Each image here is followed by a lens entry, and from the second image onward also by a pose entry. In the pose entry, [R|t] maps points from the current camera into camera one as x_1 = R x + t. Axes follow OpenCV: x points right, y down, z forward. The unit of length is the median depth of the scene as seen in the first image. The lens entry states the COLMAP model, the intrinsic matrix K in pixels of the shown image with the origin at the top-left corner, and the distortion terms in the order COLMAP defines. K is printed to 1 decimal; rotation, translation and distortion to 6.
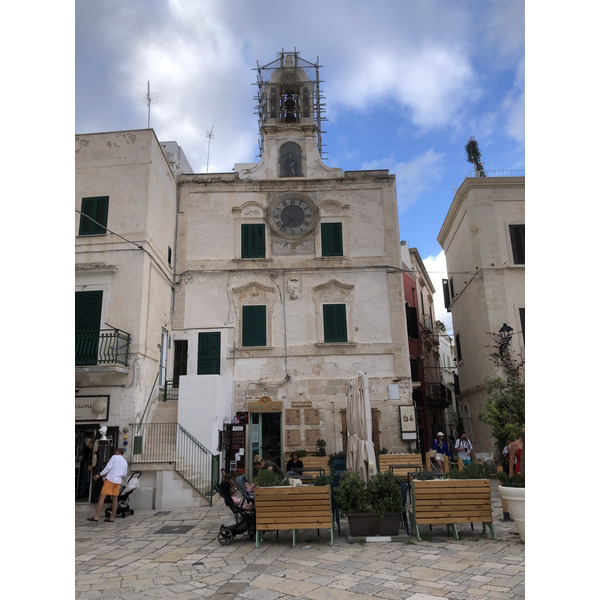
lens RADIAL K [[485.7, 0, 293.0], [0, 485.7, 295.2], [0, 0, 1]] dist [0.062538, -0.080355]
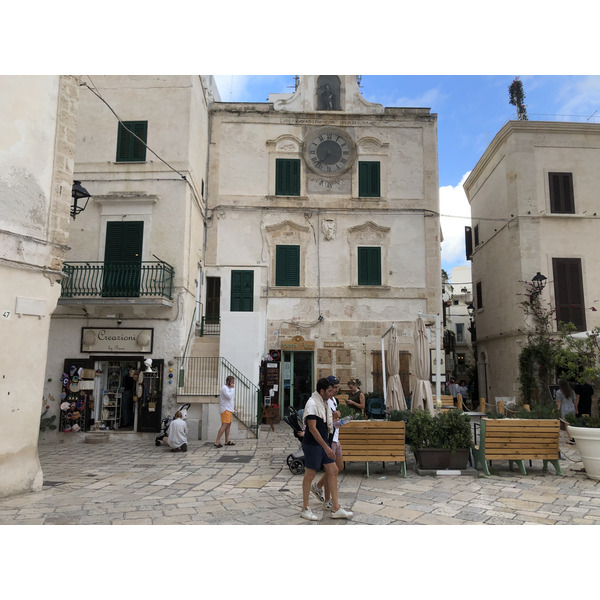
lens RADIAL K [[485.7, 0, 293.0], [0, 485.7, 295.2], [0, 0, 1]] dist [0.062538, -0.080355]
pose [[0.998649, 0.037300, 0.036177, -0.100833], [-0.041131, 0.992890, 0.111699, 0.012360], [-0.031753, -0.113036, 0.993083, 0.014281]]
